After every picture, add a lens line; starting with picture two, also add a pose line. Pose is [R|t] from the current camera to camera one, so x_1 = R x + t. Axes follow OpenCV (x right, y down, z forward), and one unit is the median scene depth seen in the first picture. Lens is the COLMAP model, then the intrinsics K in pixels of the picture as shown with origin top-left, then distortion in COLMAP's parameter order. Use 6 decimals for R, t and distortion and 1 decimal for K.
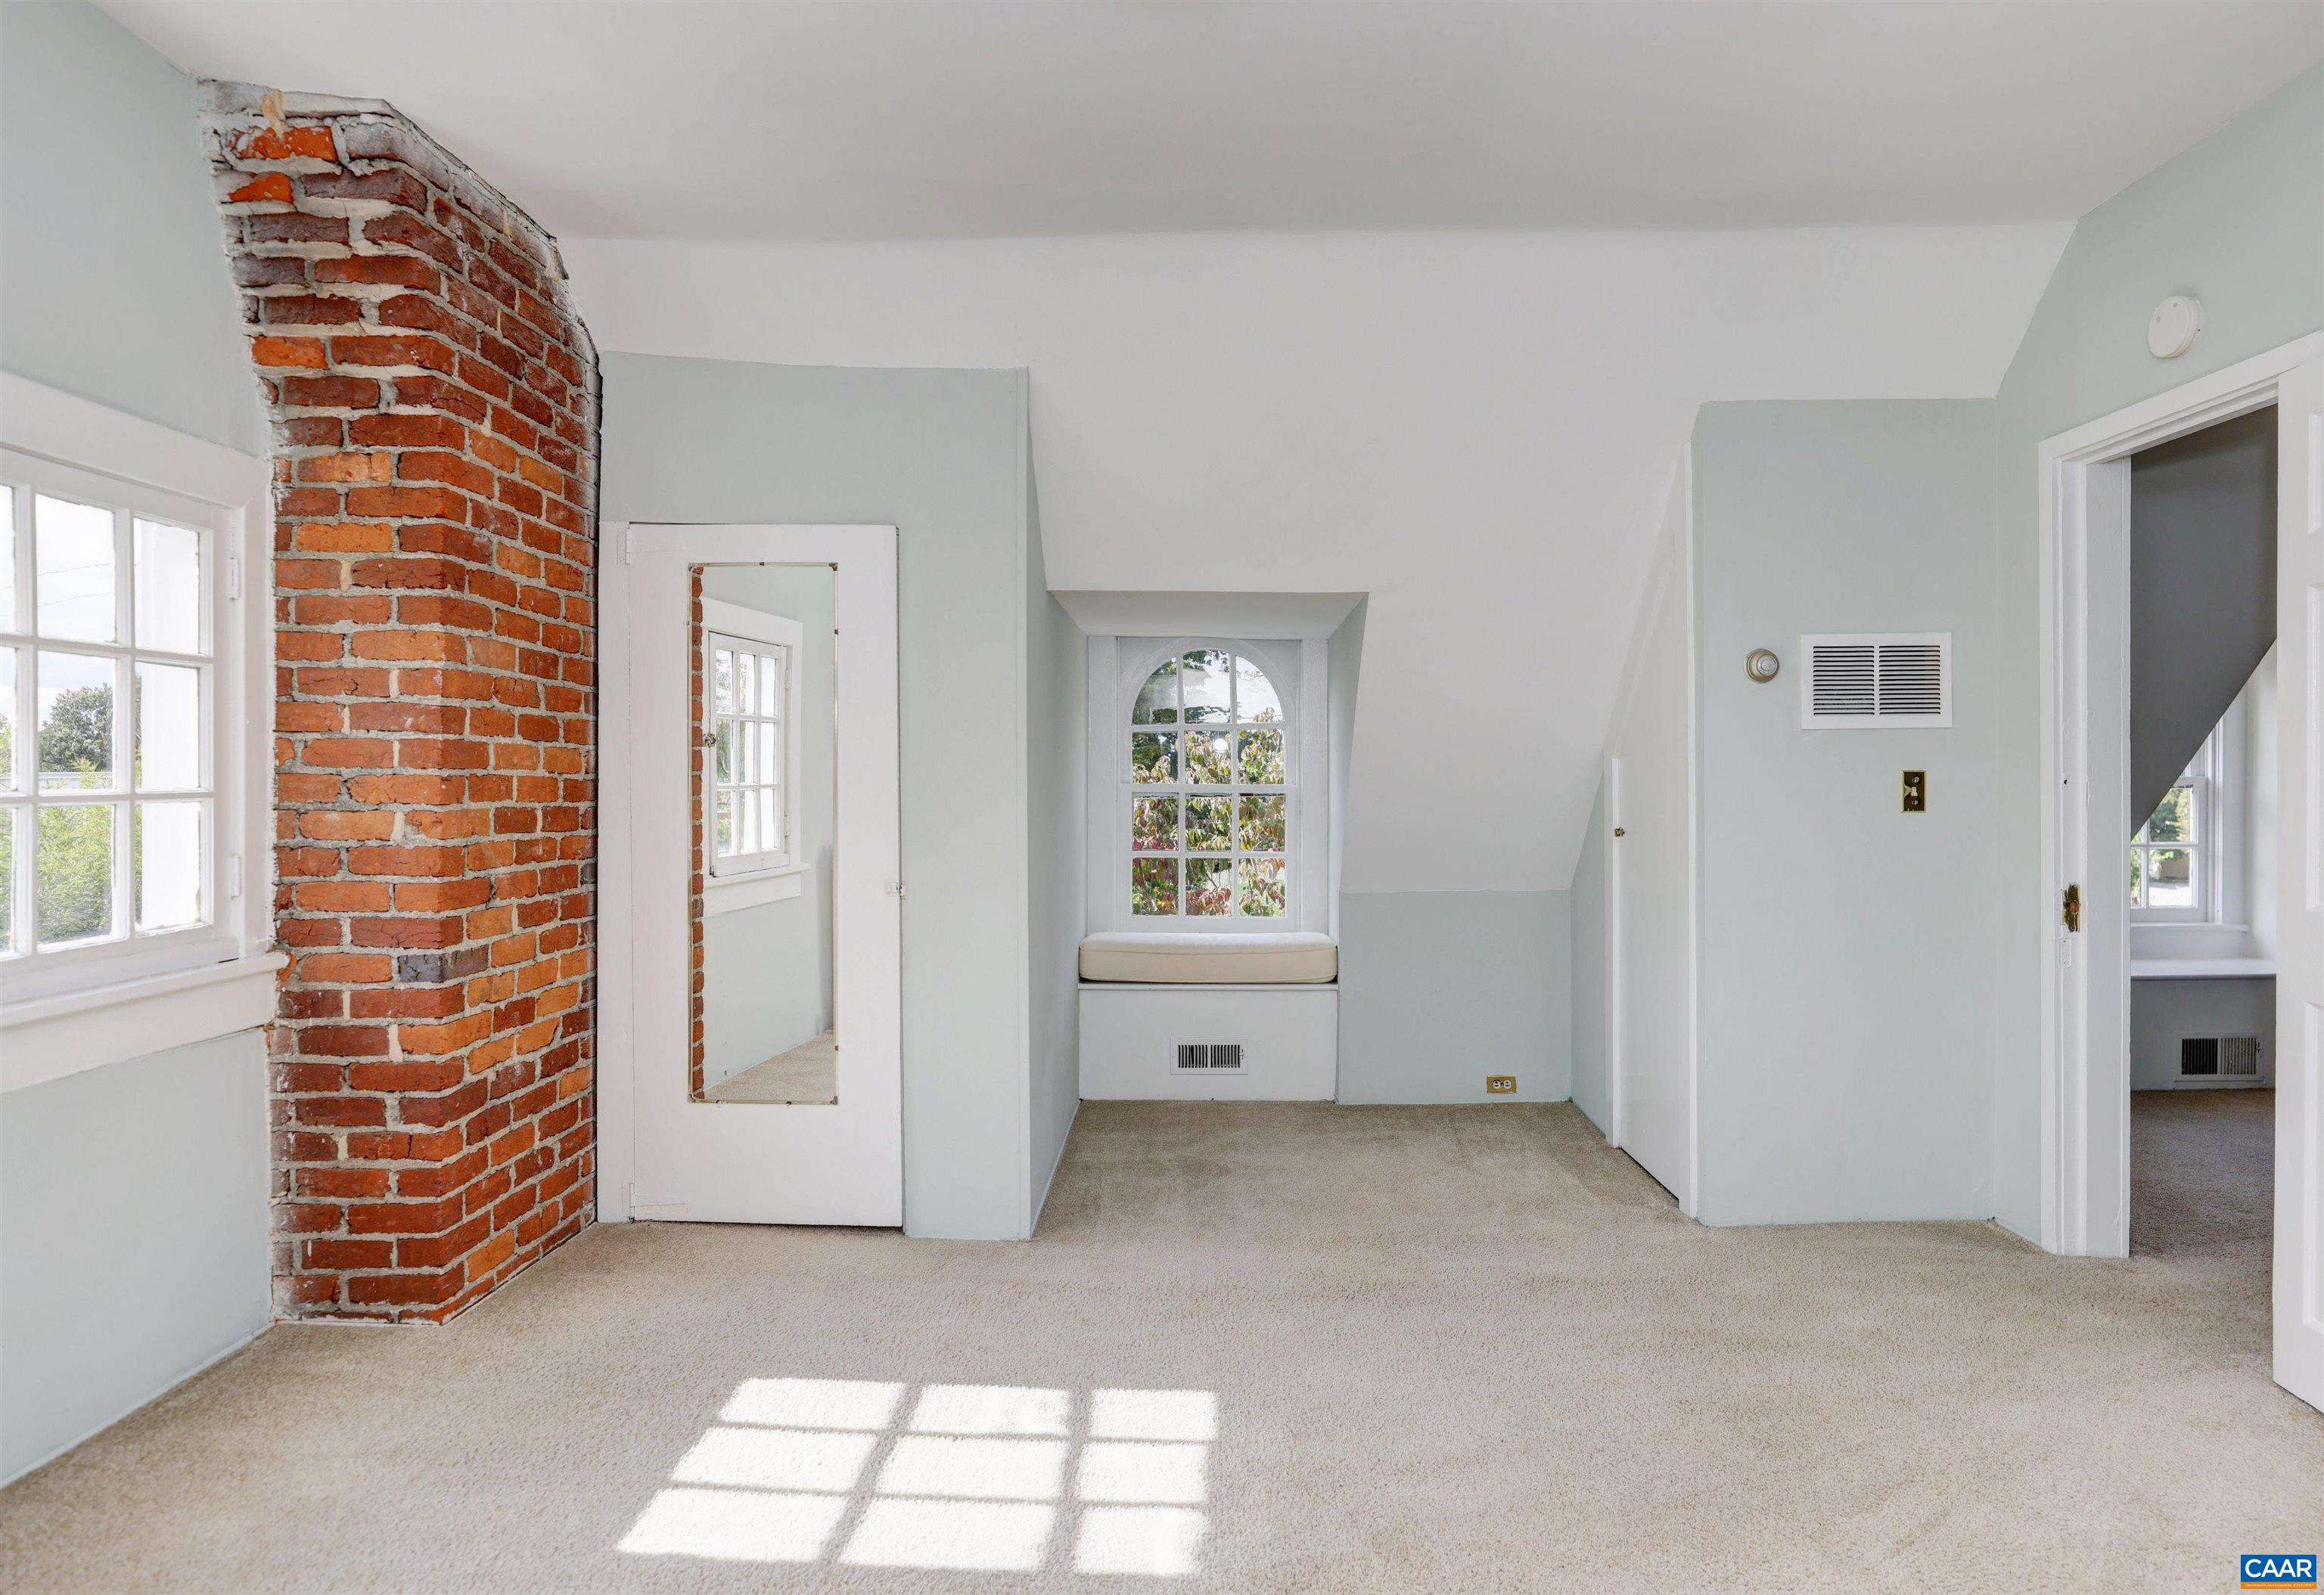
lens RADIAL K [[1377.0, 0, 1162.0], [0, 1377.0, 797.5], [0, 0, 1]] dist [-0.032862, -0.000071]
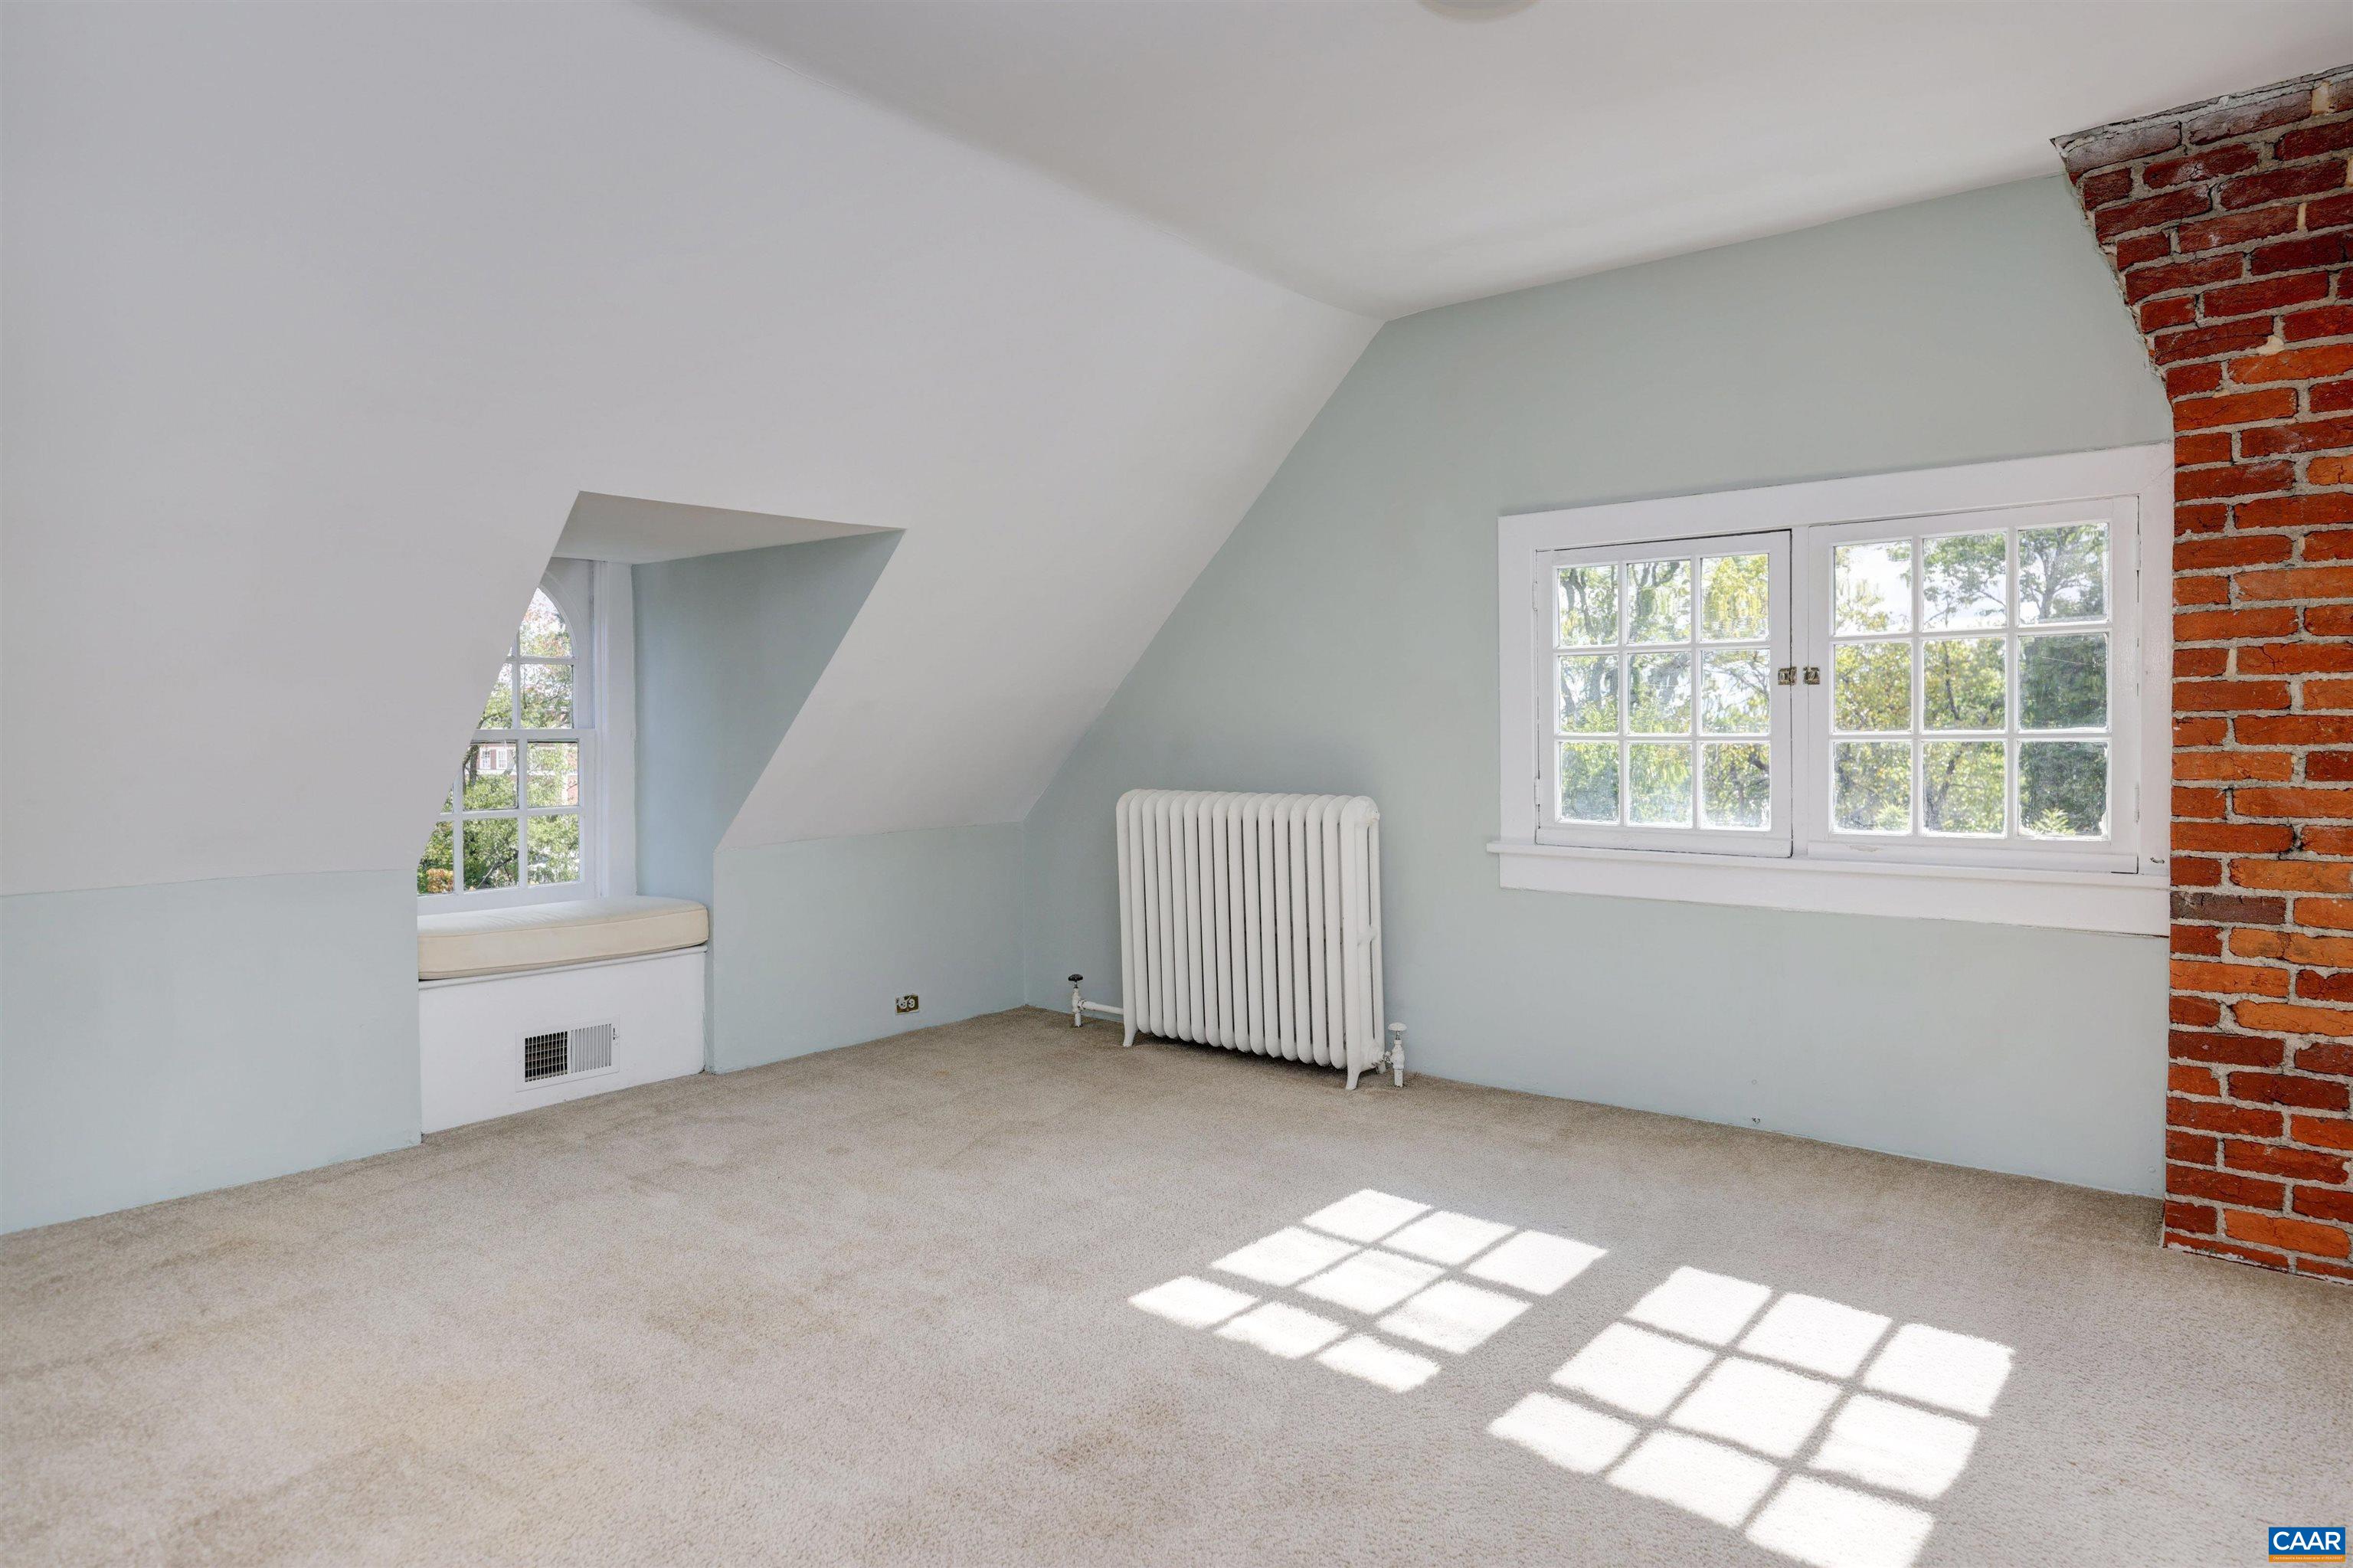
lens RADIAL K [[1363.7, 0, 1172.6], [0, 1363.7, 736.7], [0, 0, 1]] dist [-0.020852, 0.002186]
pose [[-0.625491, 0.004524, -0.780218, 0.844605], [-0.002643, 0.999965, 0.007917, -0.008761], [0.780227, 0.007014, -0.625458, 1.193952]]
